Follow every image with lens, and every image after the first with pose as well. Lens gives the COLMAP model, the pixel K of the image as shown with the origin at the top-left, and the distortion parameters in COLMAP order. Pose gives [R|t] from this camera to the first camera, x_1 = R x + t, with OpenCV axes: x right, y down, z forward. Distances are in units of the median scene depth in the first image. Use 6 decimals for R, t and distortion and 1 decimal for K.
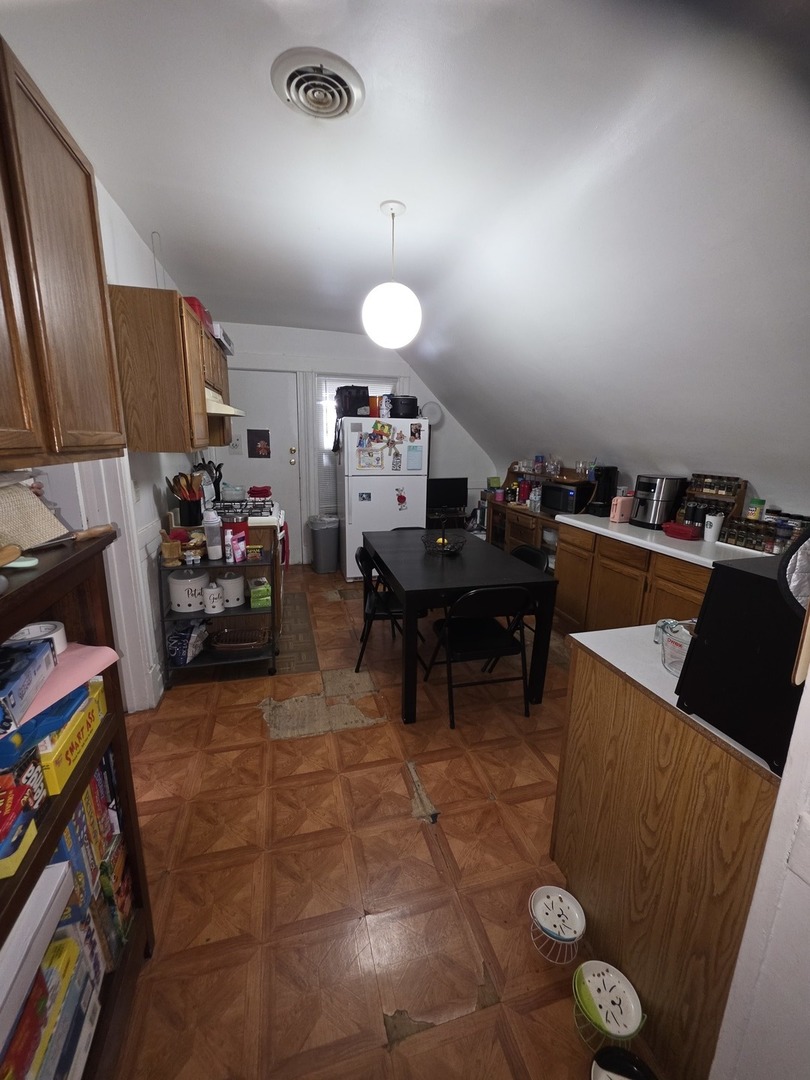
lens RADIAL K [[438.3, 0, 405.7], [0, 438.3, 540.4], [0, 0, 1]] dist [-0.000166, 0.000005]
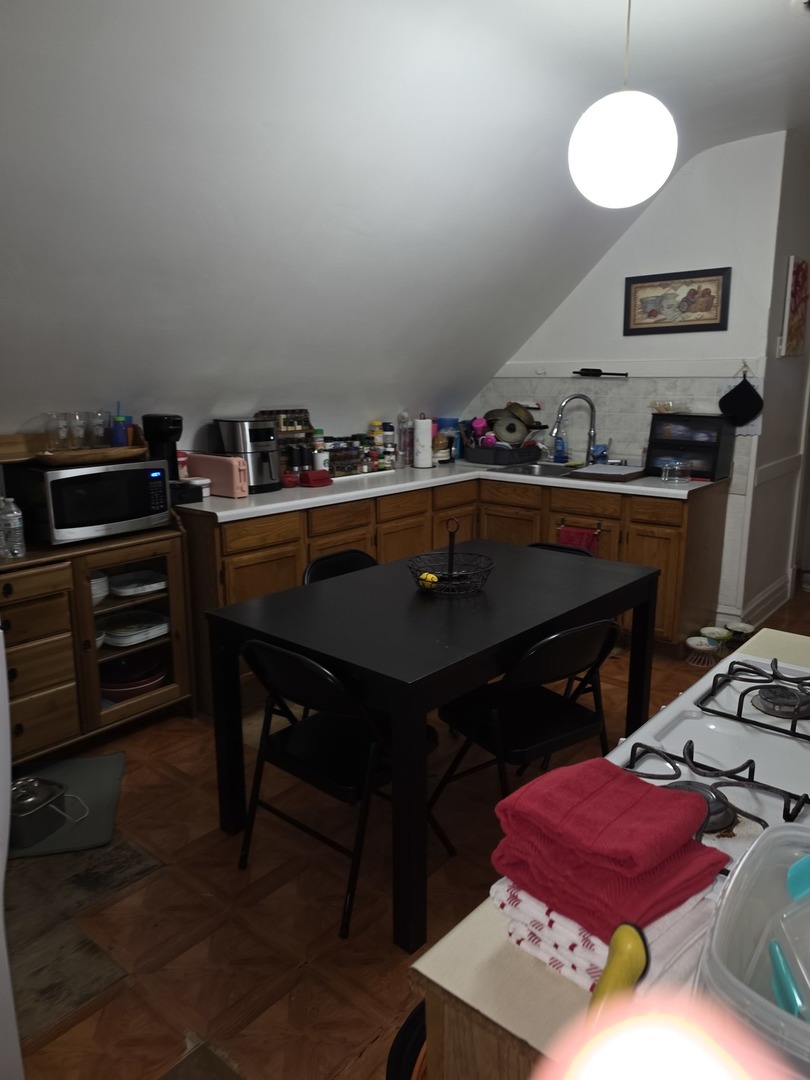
lens RADIAL K [[738.8, 0, 405.0], [0, 738.8, 539.1], [0, 0, 1]] dist [0.002092, 0.000029]
pose [[-0.561036, -0.199286, 0.803445, -0.609679], [0.169871, 0.922216, 0.347364, -0.367920], [-0.810175, 0.331366, -0.483543, 1.558514]]
